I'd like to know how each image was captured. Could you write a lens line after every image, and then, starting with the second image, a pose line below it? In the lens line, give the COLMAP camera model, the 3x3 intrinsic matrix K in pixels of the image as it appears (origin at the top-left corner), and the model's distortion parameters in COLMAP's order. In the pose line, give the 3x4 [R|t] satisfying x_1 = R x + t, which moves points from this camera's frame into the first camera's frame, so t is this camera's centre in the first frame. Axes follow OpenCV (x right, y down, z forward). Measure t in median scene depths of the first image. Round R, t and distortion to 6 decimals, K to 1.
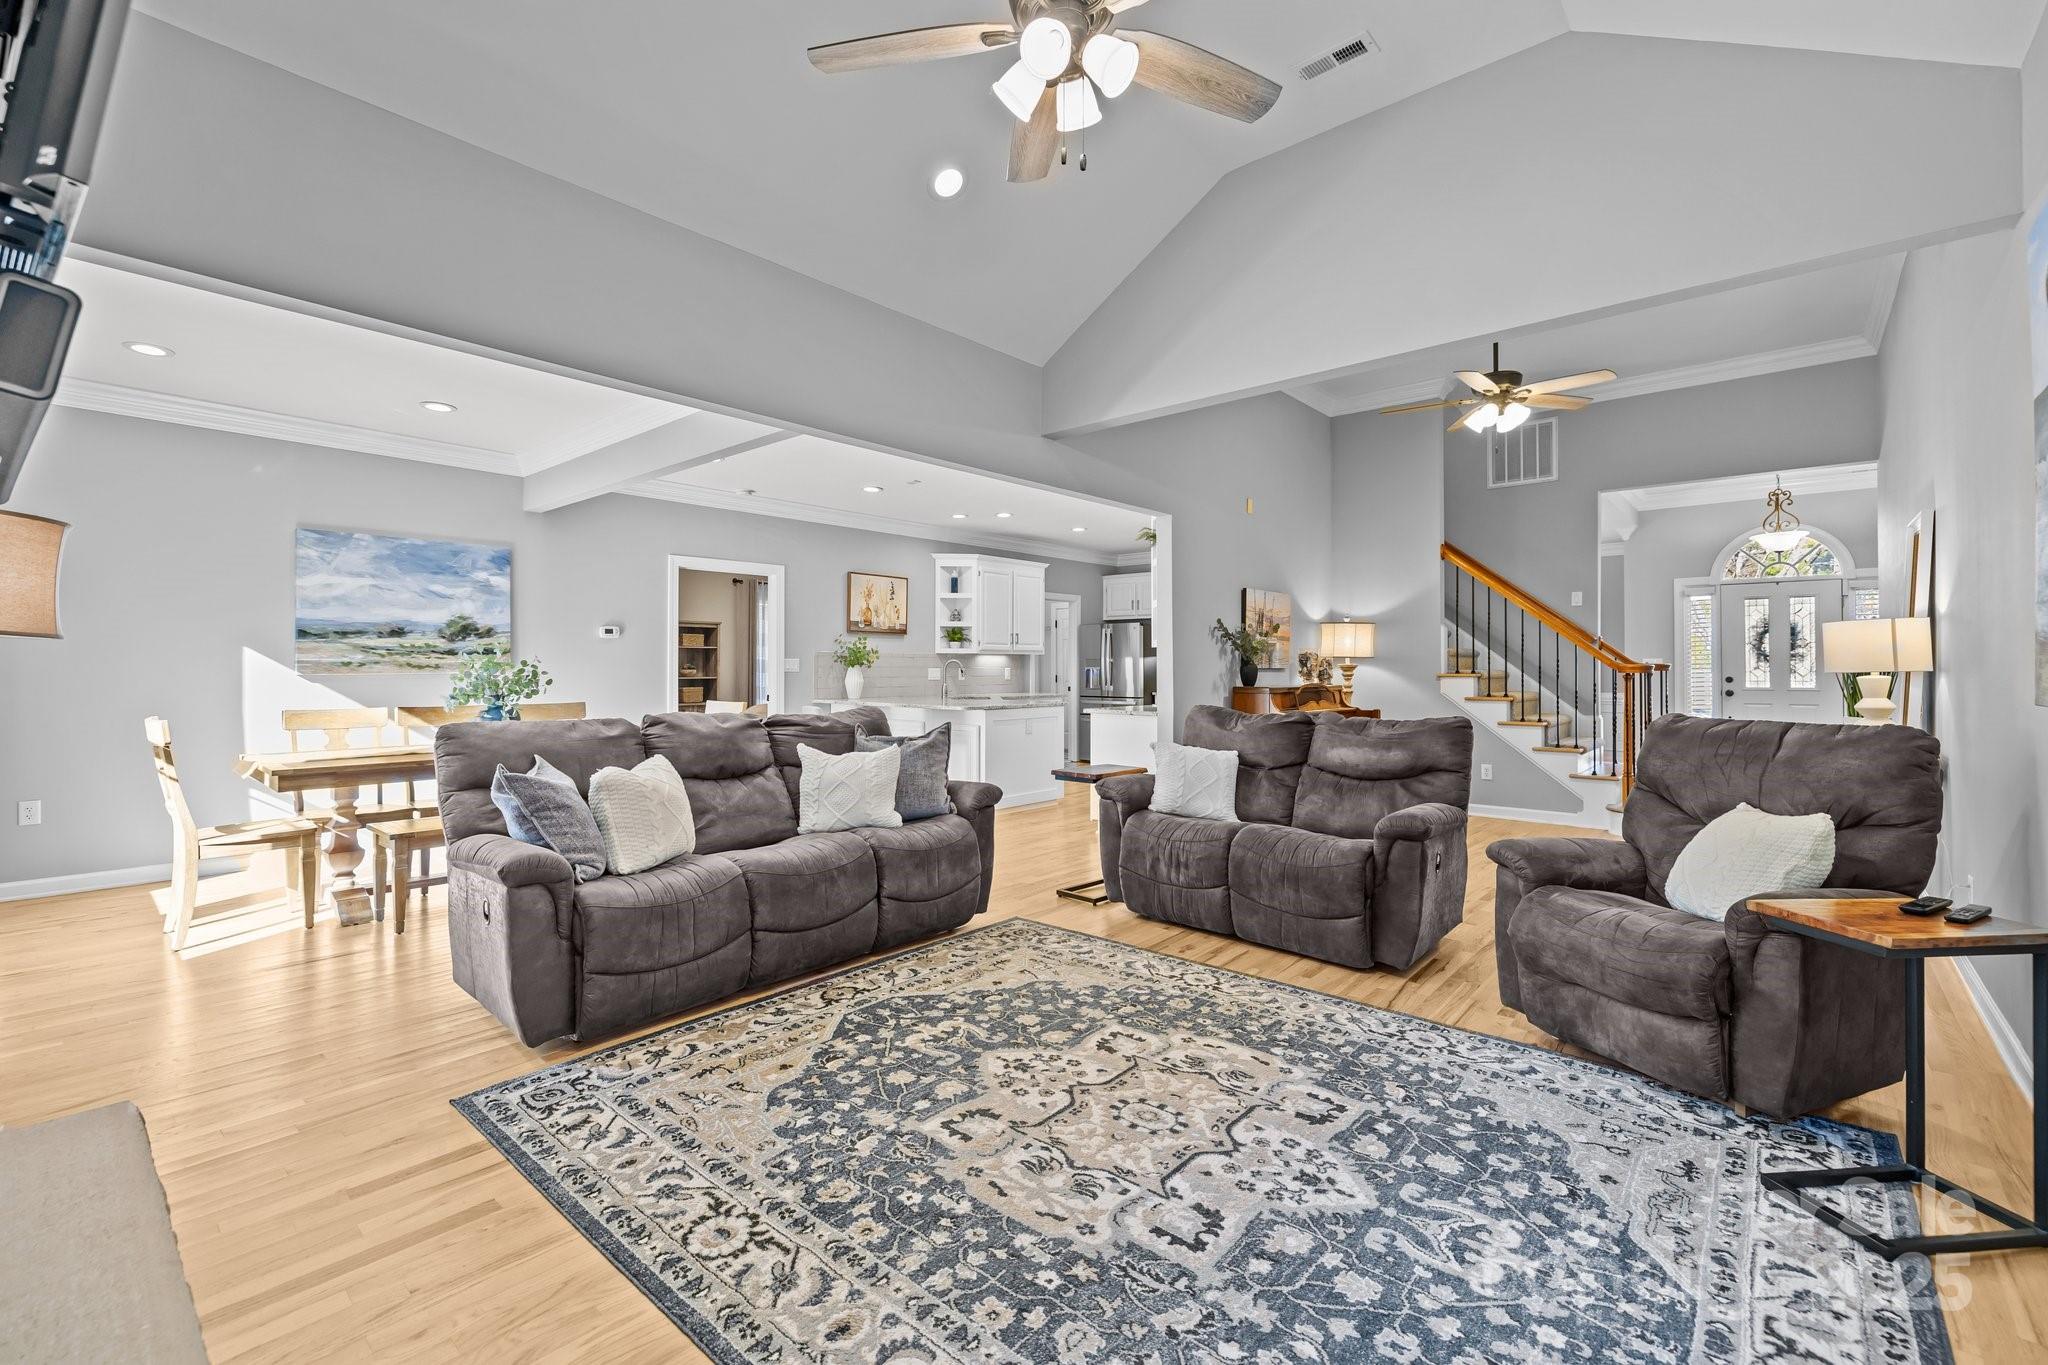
lens RADIAL K [[866.8, 0, 1012.8], [0, 866.8, 662.7], [0, 0, 1]] dist [0.004044, 0.001219]
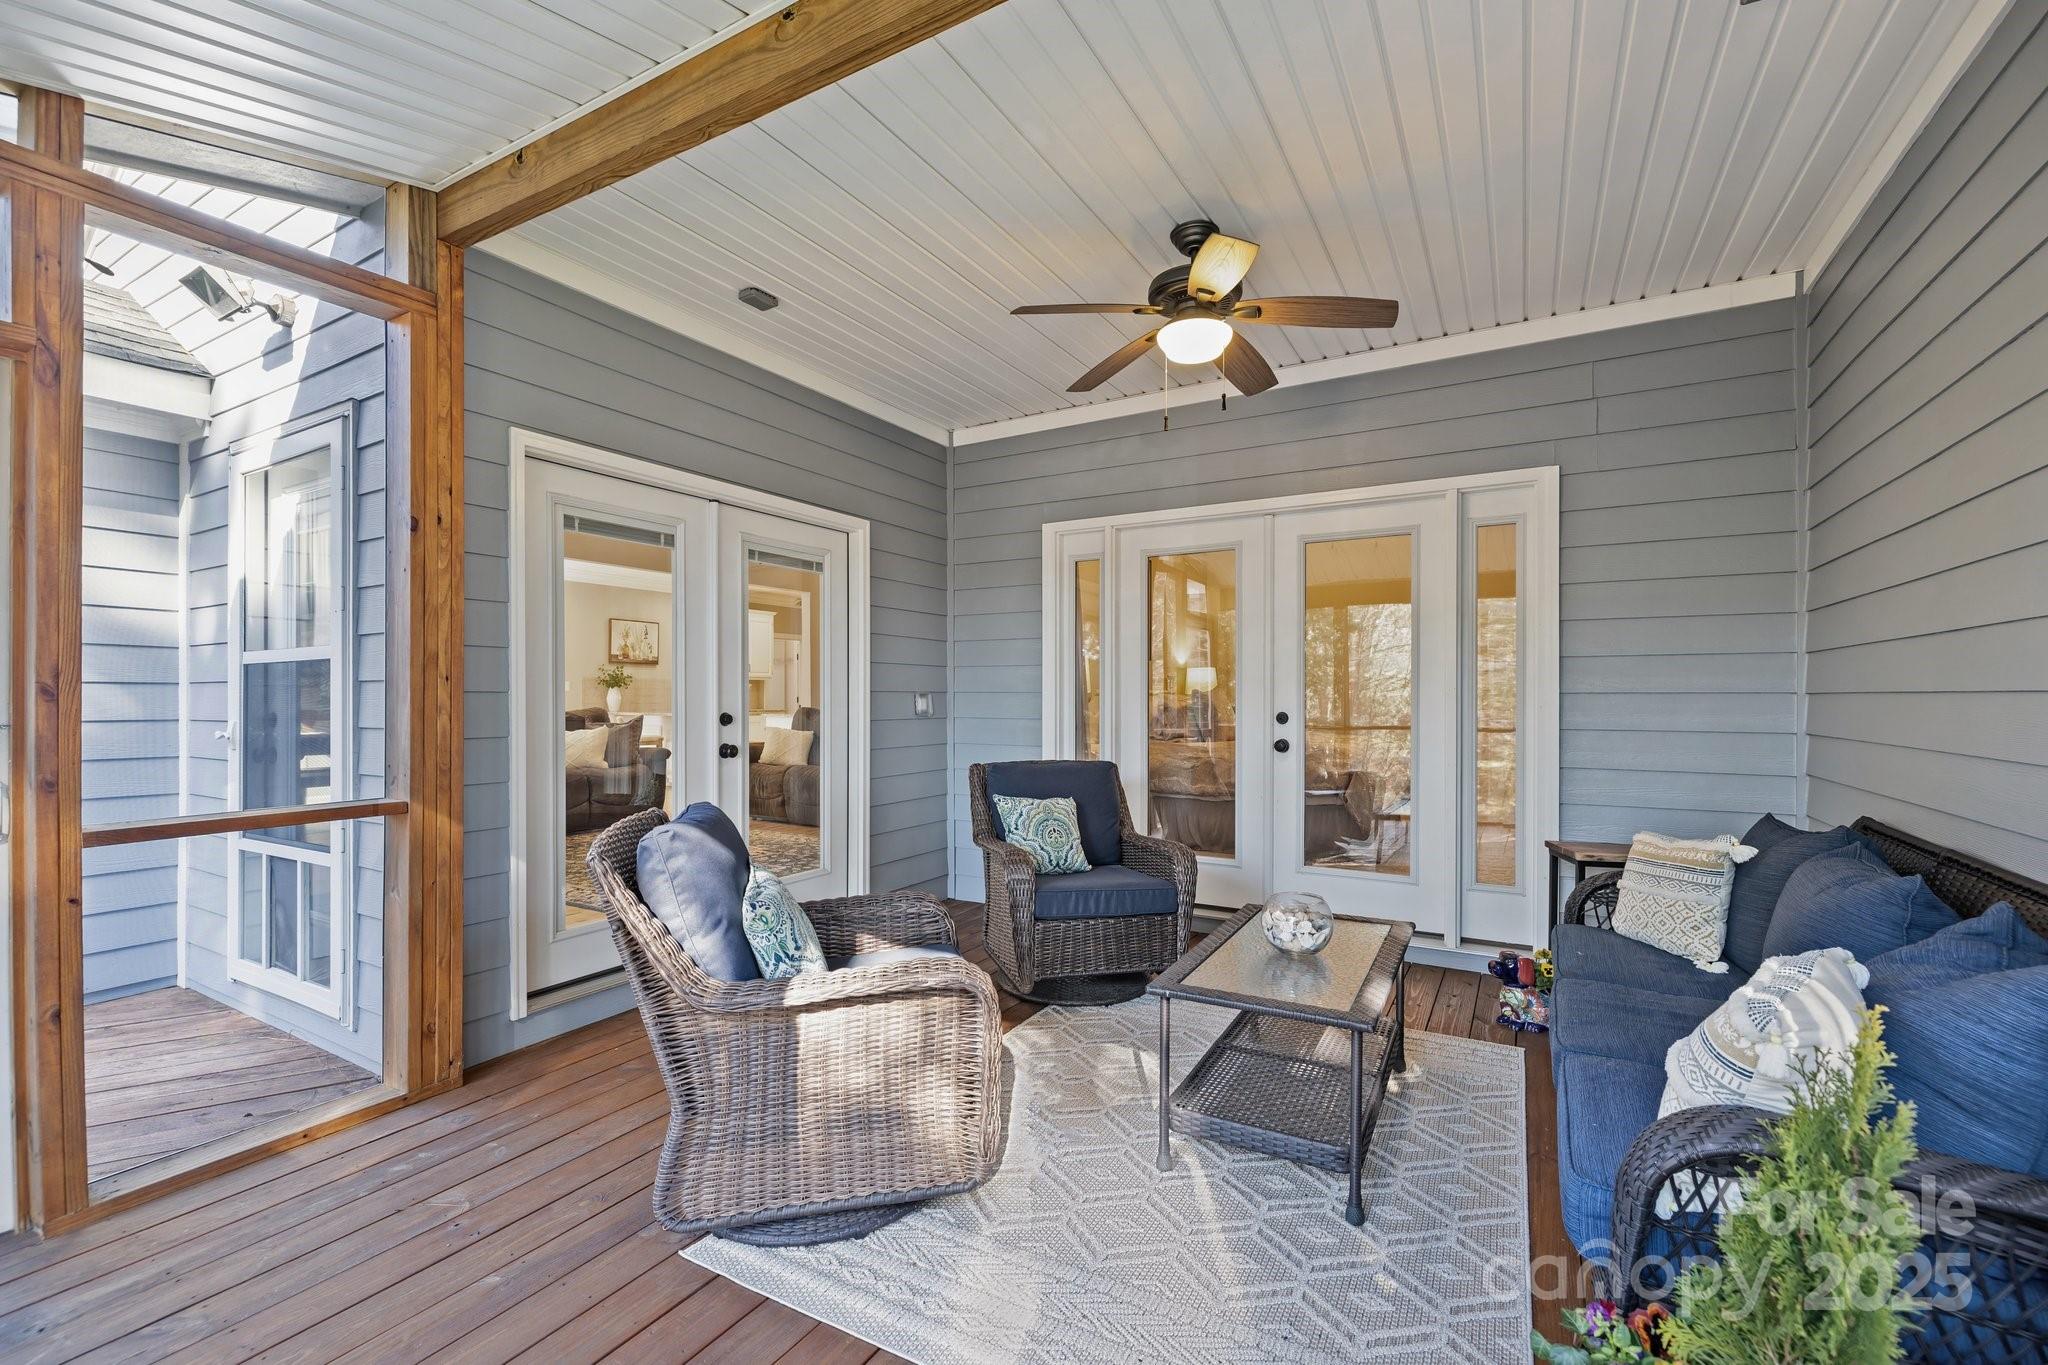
lens RADIAL K [[866.8, 0, 1020.7], [0, 866.8, 692.4], [0, 0, 1]] dist [0.004044, 0.001219]
pose [[0.979269, -0.000894, 0.202561, 0.396062], [0.000369, 0.999996, 0.002630, 0.020575], [-0.202563, -0.002500, 0.979266, -1.117304]]
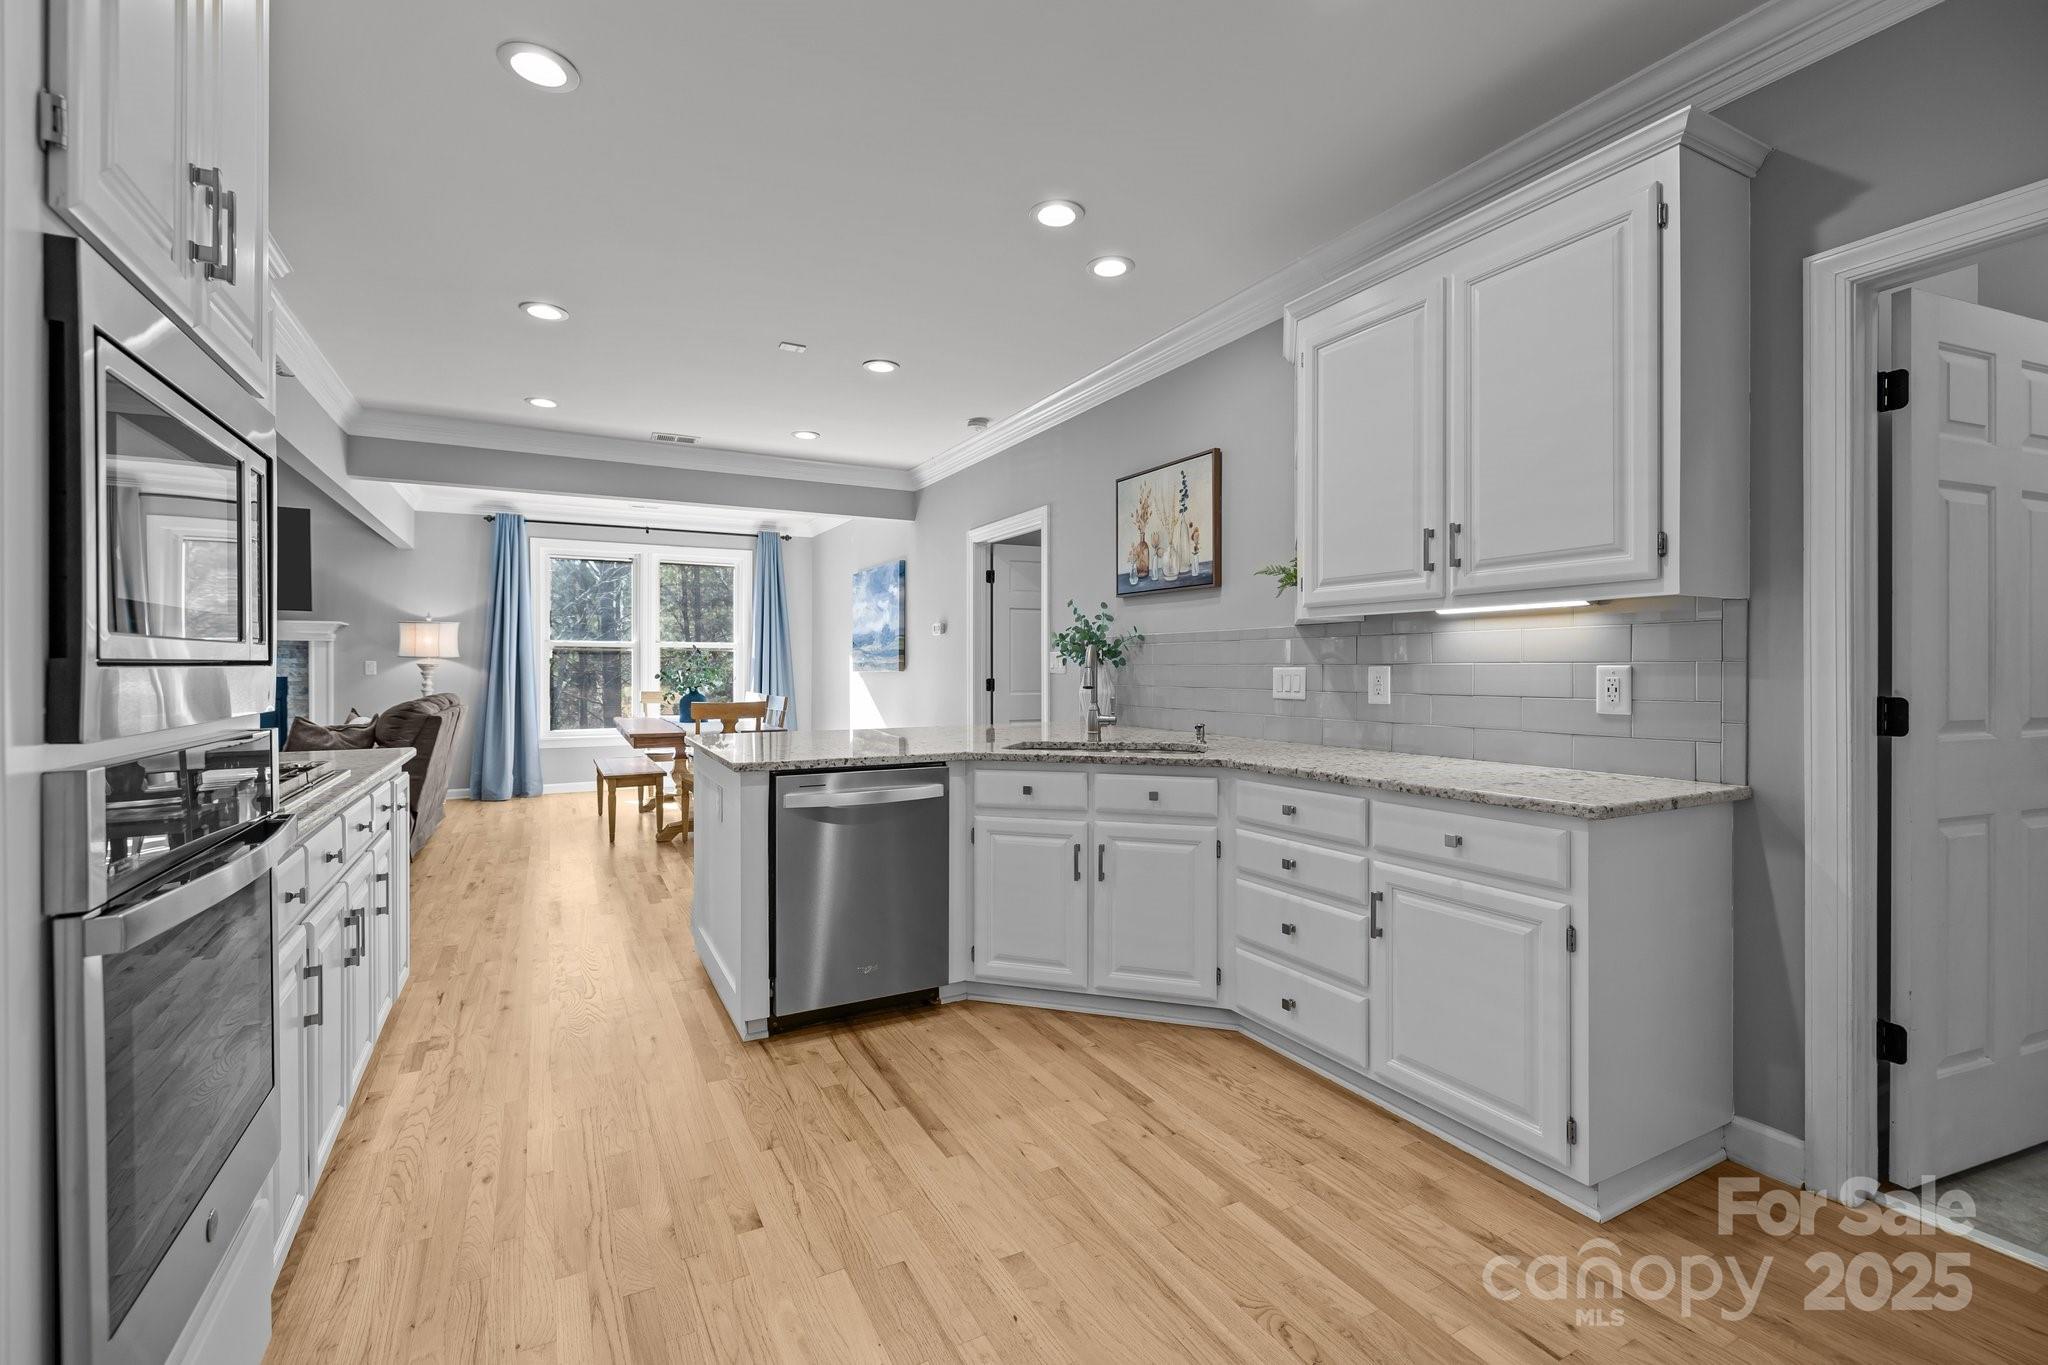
lens RADIAL K [[866.8, 0, 998.2], [0, 866.8, 674.0], [0, 0, 1]] dist [0.004044, 0.001219]
pose [[-0.346183, 0.005264, -0.938152, 0.753526], [0.004732, 0.999981, 0.003864, 0.019691], [0.938155, -0.003101, -0.346202, 2.603420]]
